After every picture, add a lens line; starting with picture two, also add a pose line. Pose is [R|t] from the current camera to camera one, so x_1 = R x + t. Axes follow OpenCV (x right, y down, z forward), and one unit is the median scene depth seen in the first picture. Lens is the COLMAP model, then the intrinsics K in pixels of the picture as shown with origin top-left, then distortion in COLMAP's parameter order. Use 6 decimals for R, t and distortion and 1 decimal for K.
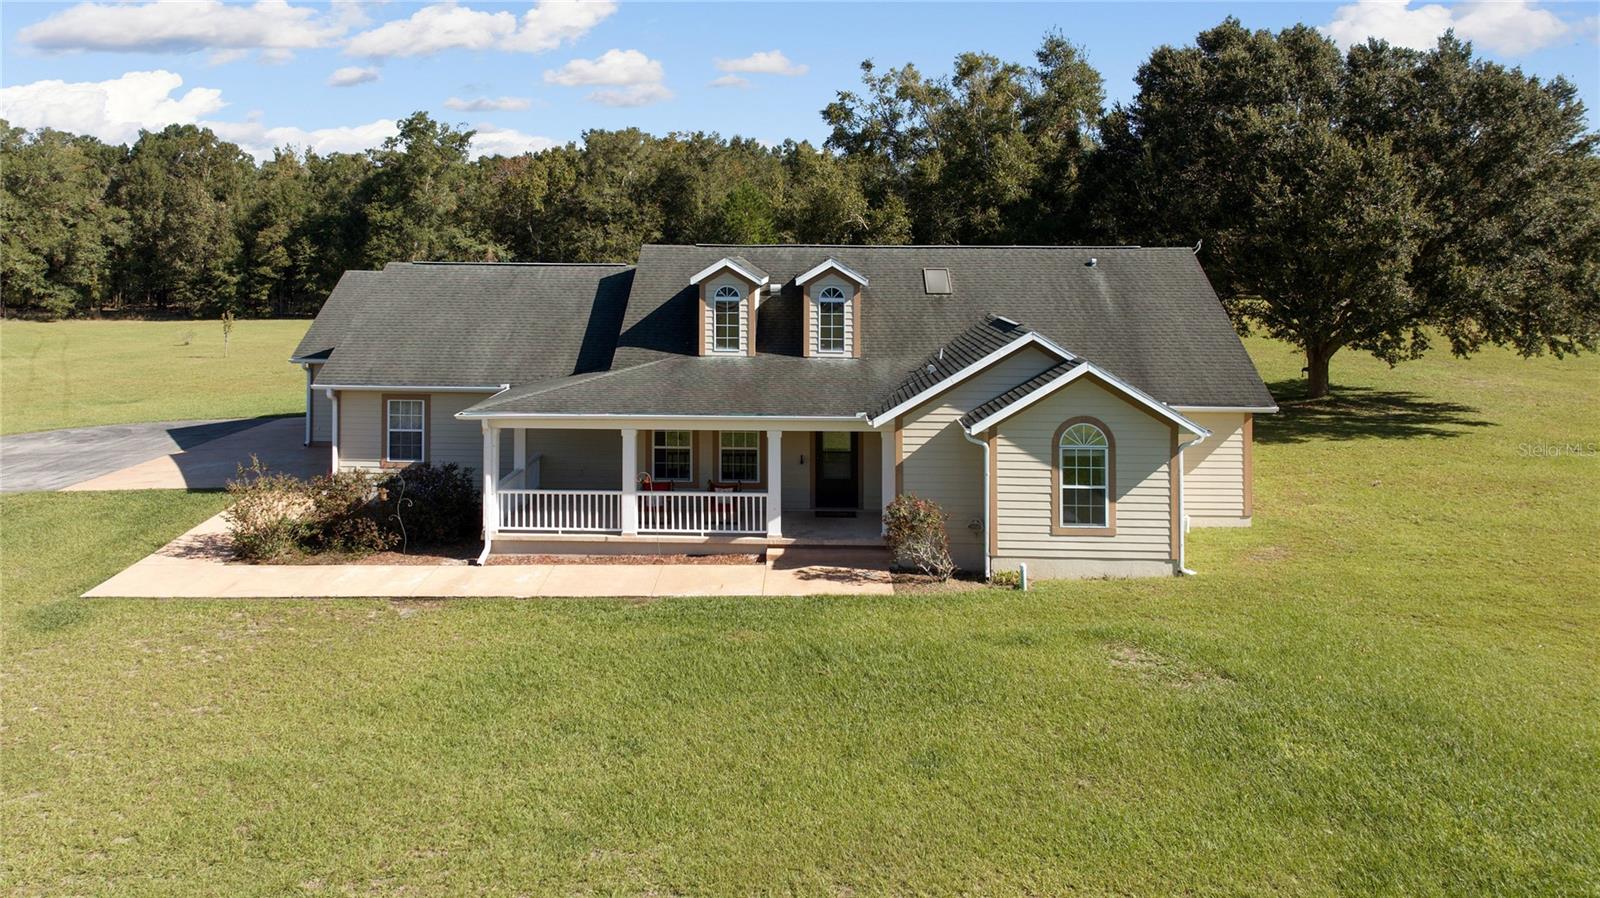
lens RADIAL K [[1235.5, 0, 746.6], [0, 1235.5, 292.7], [0, 0, 1]] dist [-0.007853, -0.002233]
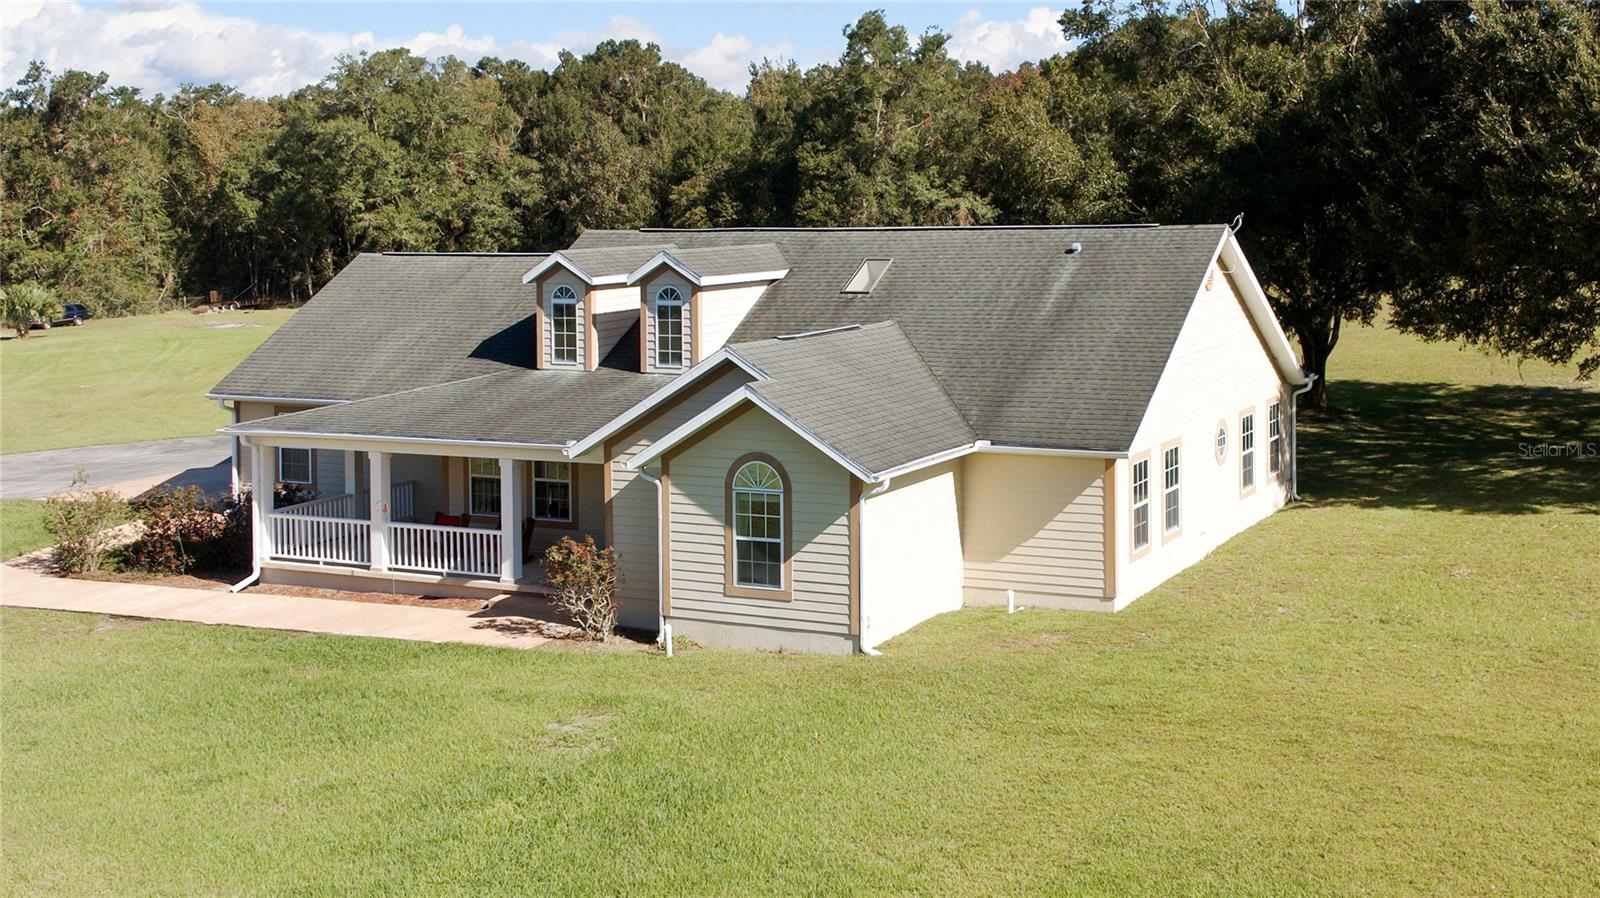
lens RADIAL K [[1971.6, 0, 878.9], [0, 1971.6, 377.4], [0, 0, 1]] dist [-0.020185, -0.048378]
pose [[0.915493, 0.018302, -0.401916, 0.551282], [0.006814, 0.998116, 0.060971, -0.017752], [0.402275, -0.058557, 0.913644, -0.096120]]
